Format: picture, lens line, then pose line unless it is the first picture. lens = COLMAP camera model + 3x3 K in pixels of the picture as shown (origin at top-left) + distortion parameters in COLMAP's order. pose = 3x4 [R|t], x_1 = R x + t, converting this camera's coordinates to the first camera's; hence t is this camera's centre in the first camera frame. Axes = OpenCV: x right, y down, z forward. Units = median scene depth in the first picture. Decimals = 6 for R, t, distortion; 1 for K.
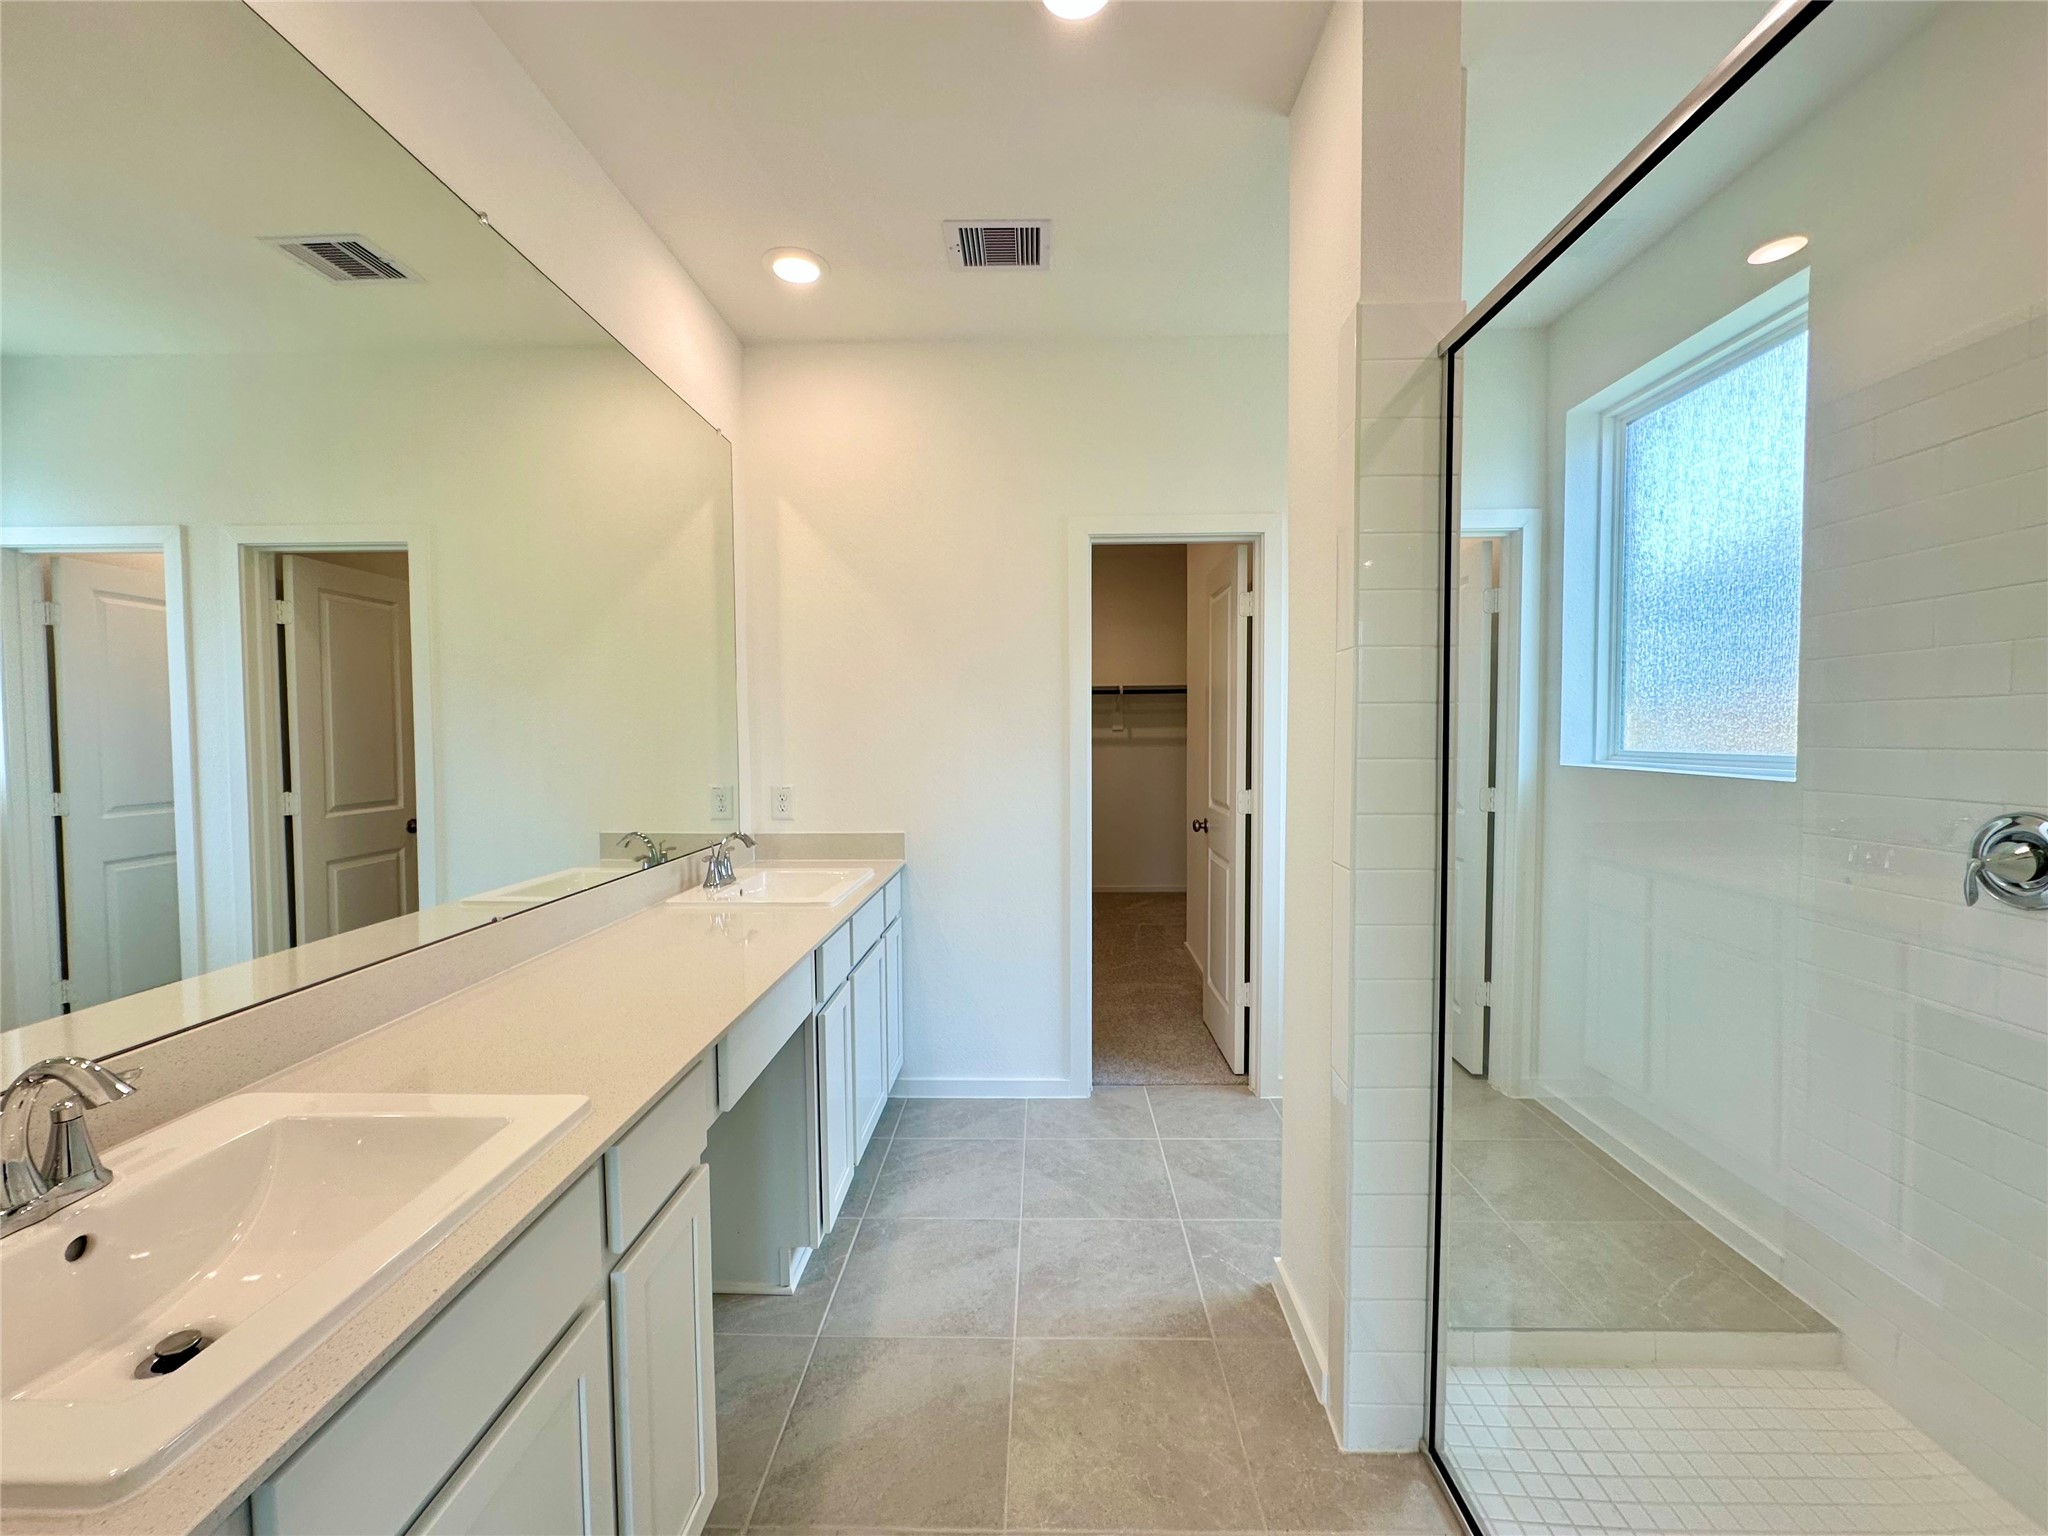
lens RADIAL K [[813.7, 0, 1024.4], [0, 813.7, 758.4], [0, 0, 1]] dist [-0.002455, 0.000000]
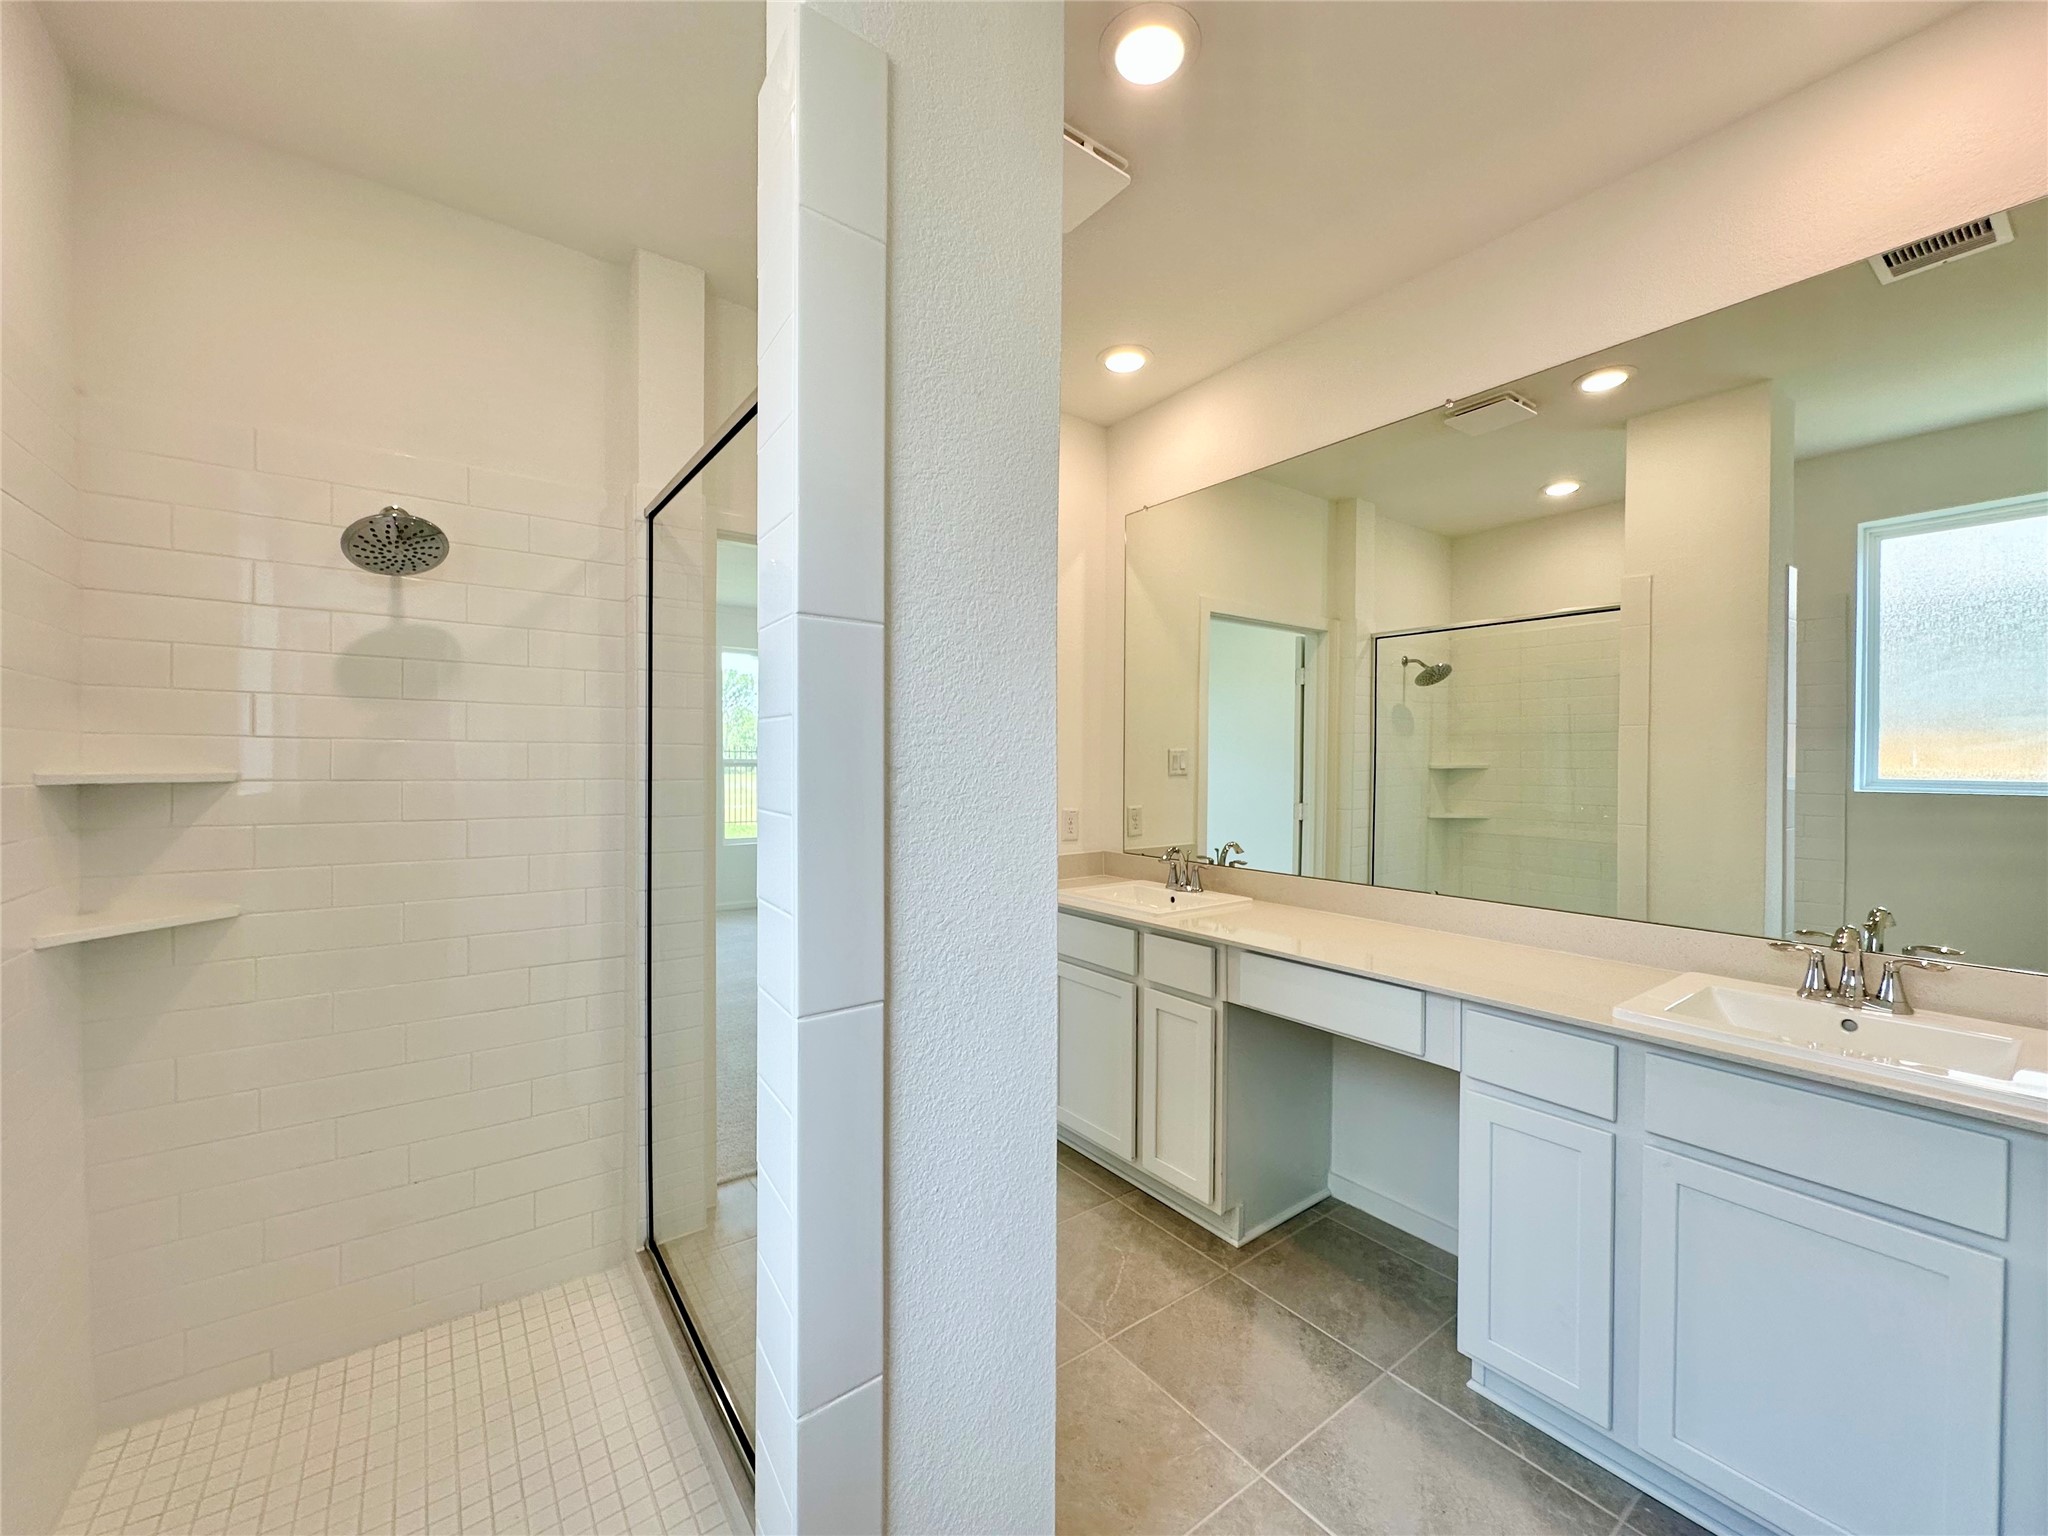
lens RADIAL K [[813.7, 0, 1024.4], [0, 813.7, 766.1], [0, 0, 1]] dist [-0.002455, 0.000000]
pose [[-0.787042, 0.007819, -0.616850, 0.785764], [-0.022055, 0.998924, 0.040803, -0.064393], [0.616505, 0.045719, -0.786022, 1.656878]]
